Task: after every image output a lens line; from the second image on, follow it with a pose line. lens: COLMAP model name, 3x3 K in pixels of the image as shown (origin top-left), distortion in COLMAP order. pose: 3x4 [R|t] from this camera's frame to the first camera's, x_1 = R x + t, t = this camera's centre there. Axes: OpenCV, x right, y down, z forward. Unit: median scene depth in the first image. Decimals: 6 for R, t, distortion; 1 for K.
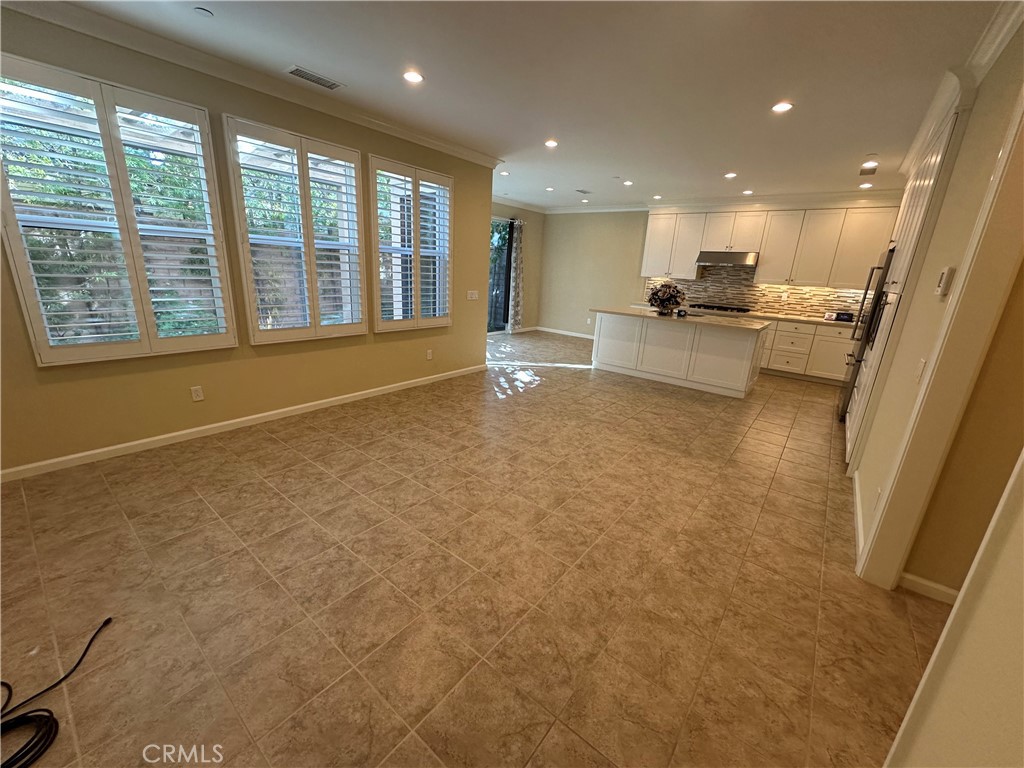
lens RADIAL K [[408.2, 0, 510.1], [0, 408.2, 385.6], [0, 0, 1]] dist [-0.001517, 0.000056]
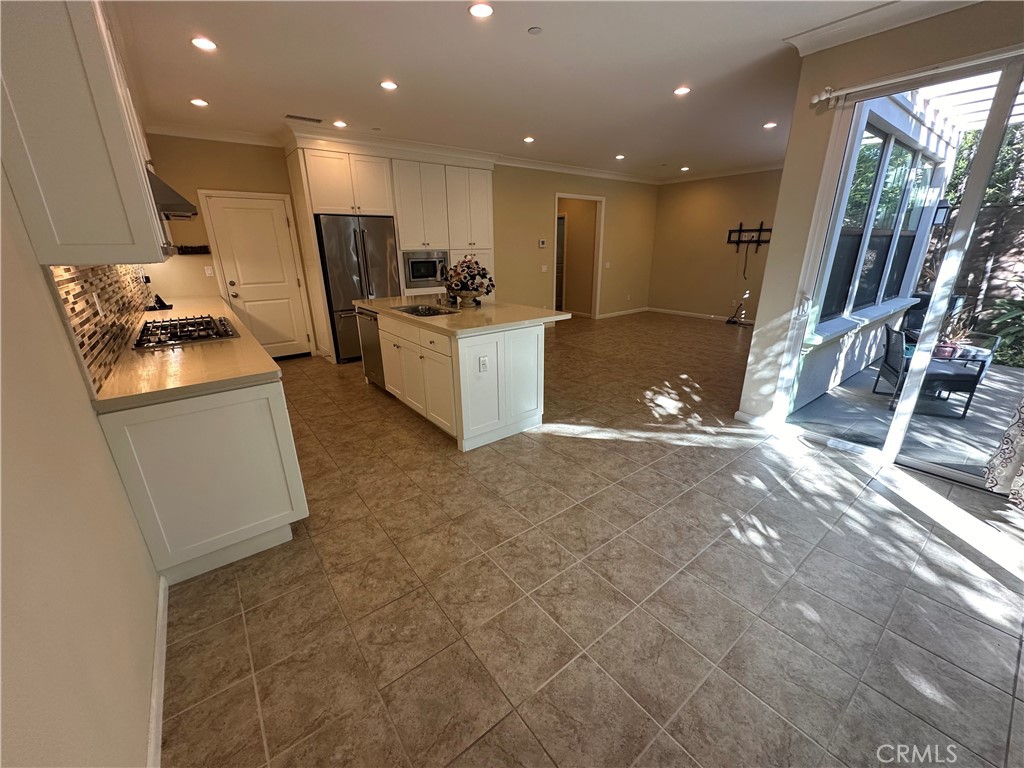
lens RADIAL K [[408.2, 0, 510.9], [0, 408.2, 383.4], [0, 0, 1]] dist [-0.001517, 0.000056]
pose [[-0.970324, -0.116768, 0.211744, 0.196206], [0.027256, 0.817281, 0.575594, -0.603357], [-0.240265, 0.564284, -0.789846, 2.099513]]
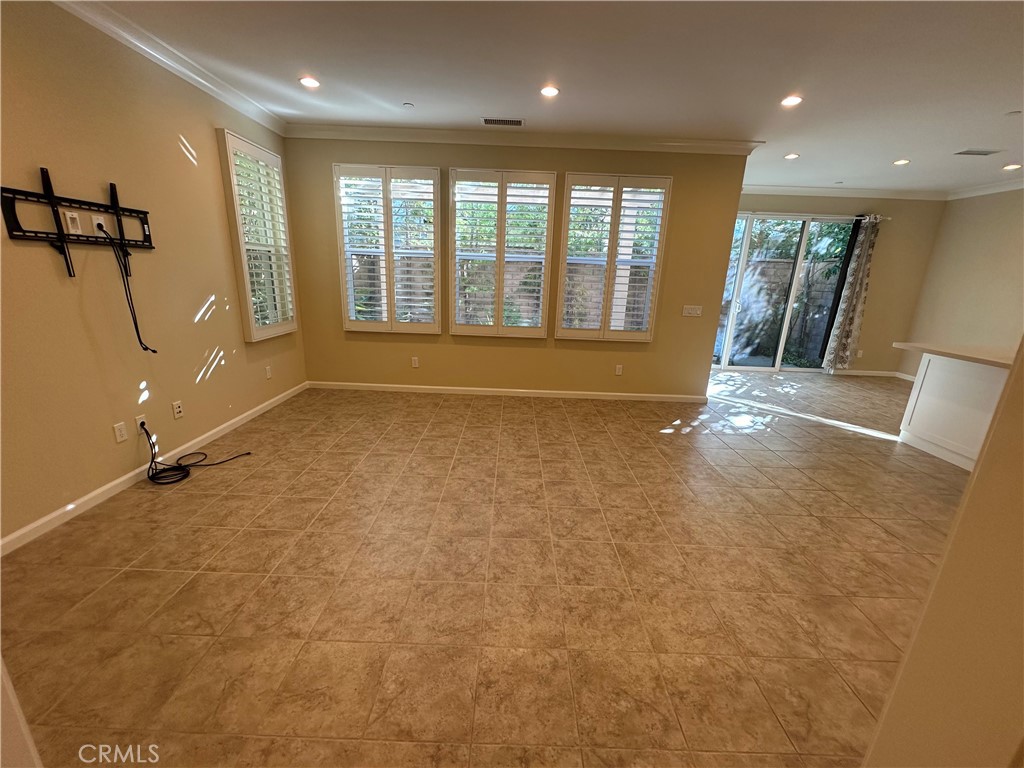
lens RADIAL K [[408.2, 0, 510.1], [0, 408.2, 384.2], [0, 0, 1]] dist [-0.001517, 0.000056]
pose [[0.615299, 0.177632, -0.768020, 0.439748], [-0.224288, 0.973462, 0.045460, -0.035248], [0.755713, 0.144286, 0.638811, 0.250872]]
